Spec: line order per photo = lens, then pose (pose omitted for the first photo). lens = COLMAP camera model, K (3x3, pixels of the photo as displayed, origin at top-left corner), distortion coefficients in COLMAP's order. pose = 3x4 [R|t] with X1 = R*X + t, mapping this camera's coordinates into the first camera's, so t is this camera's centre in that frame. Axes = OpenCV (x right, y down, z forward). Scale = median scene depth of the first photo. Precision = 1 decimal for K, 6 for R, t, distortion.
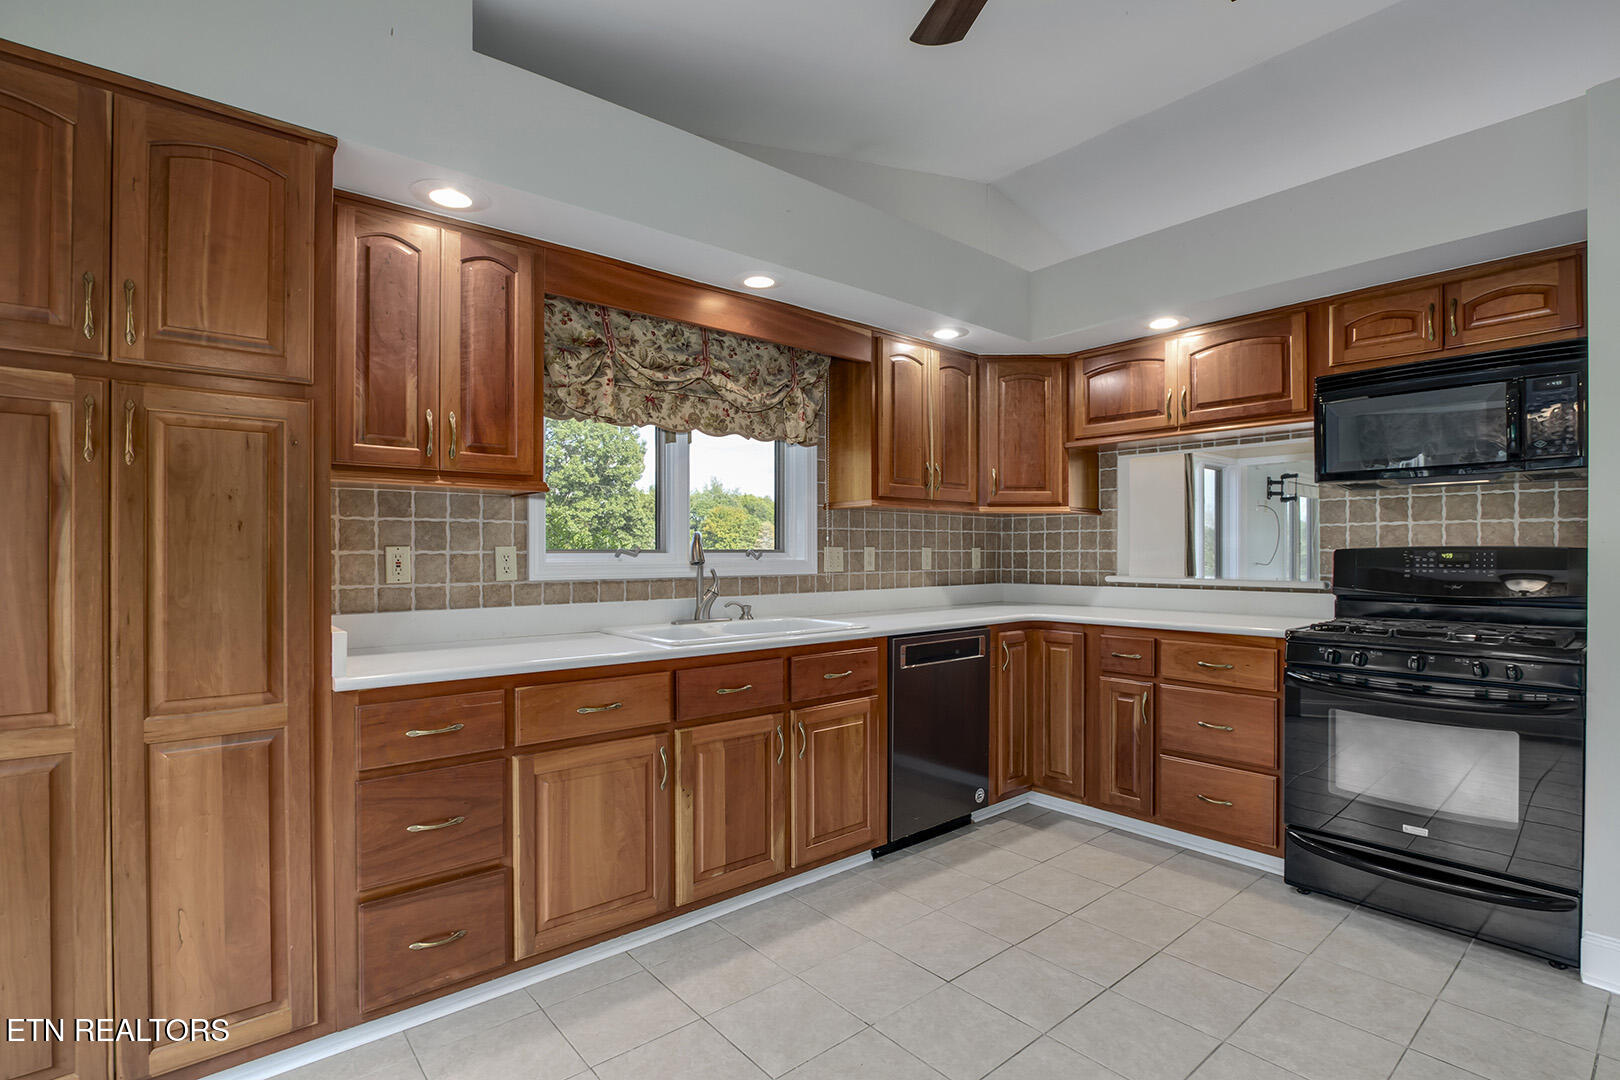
lens RADIAL K [[761.8, 0, 814.9], [0, 761.8, 551.7], [0, 0, 1]] dist [-0.018234, 0.000332]
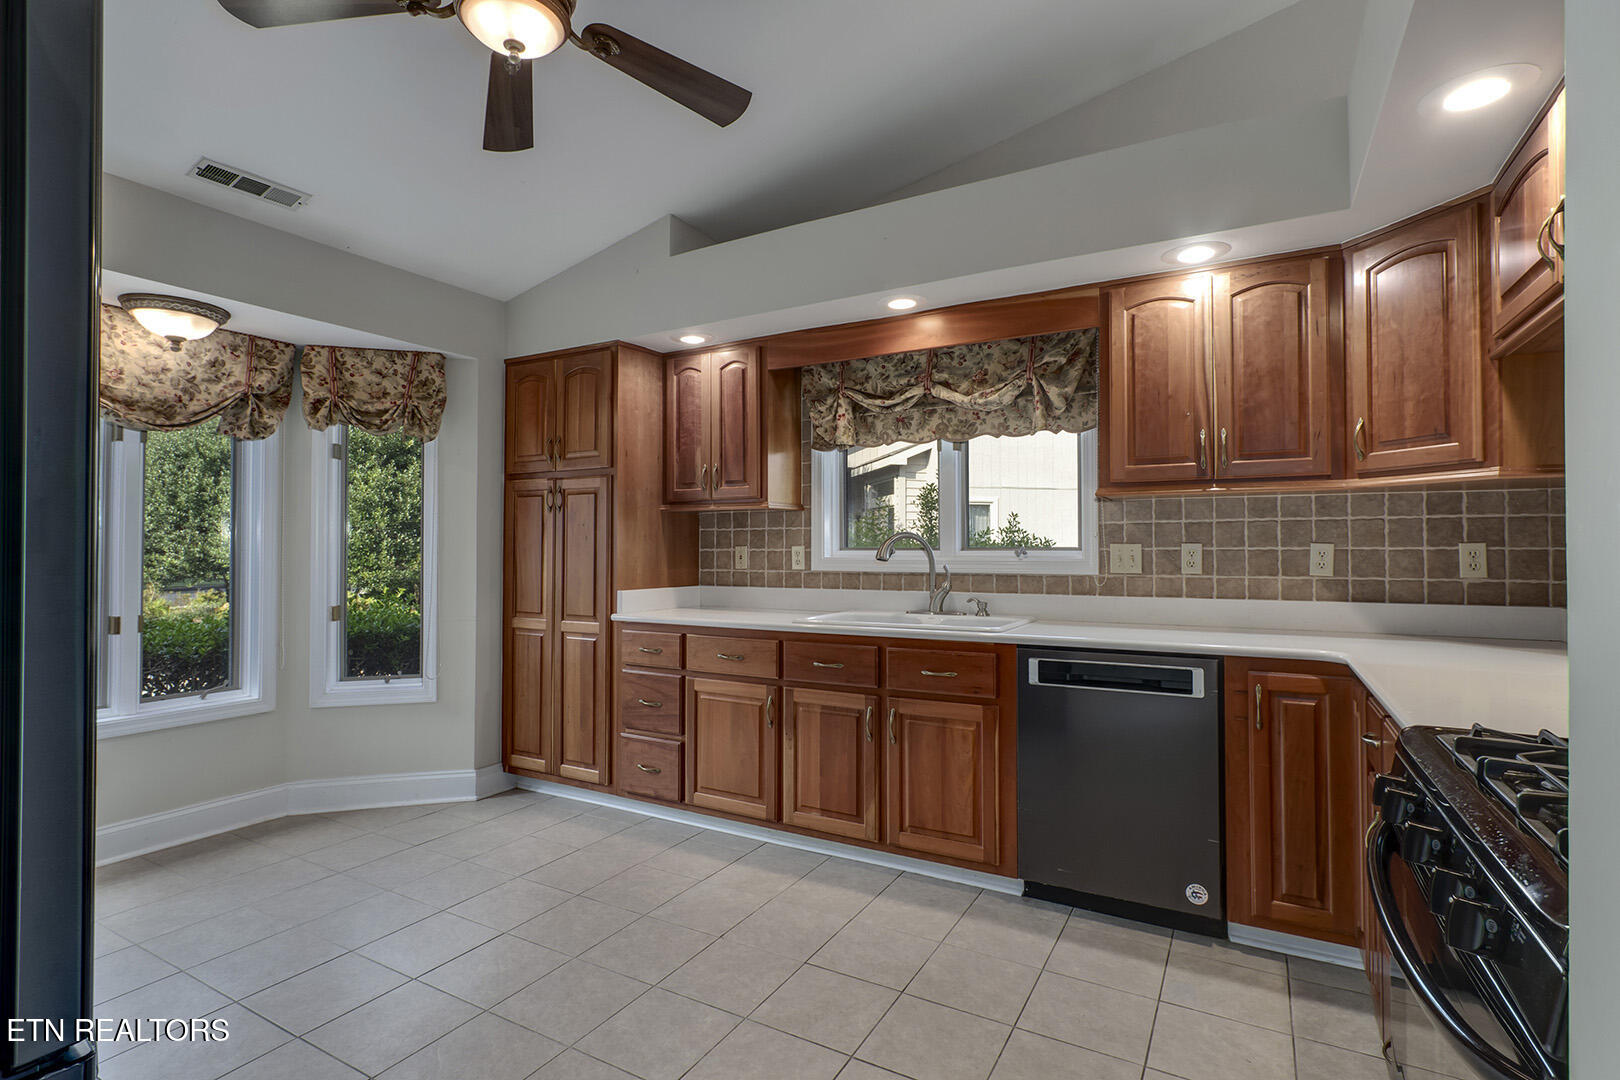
lens RADIAL K [[741.8, 0, 808.4], [0, 741.8, 542.3], [0, 0, 1]] dist [-0.001619, 0.000183]
pose [[0.370131, -0.006743, -0.928955, 0.847132], [0.001238, 0.999976, -0.006765, -0.003827], [0.928979, 0.001354, 0.370130, 0.471544]]
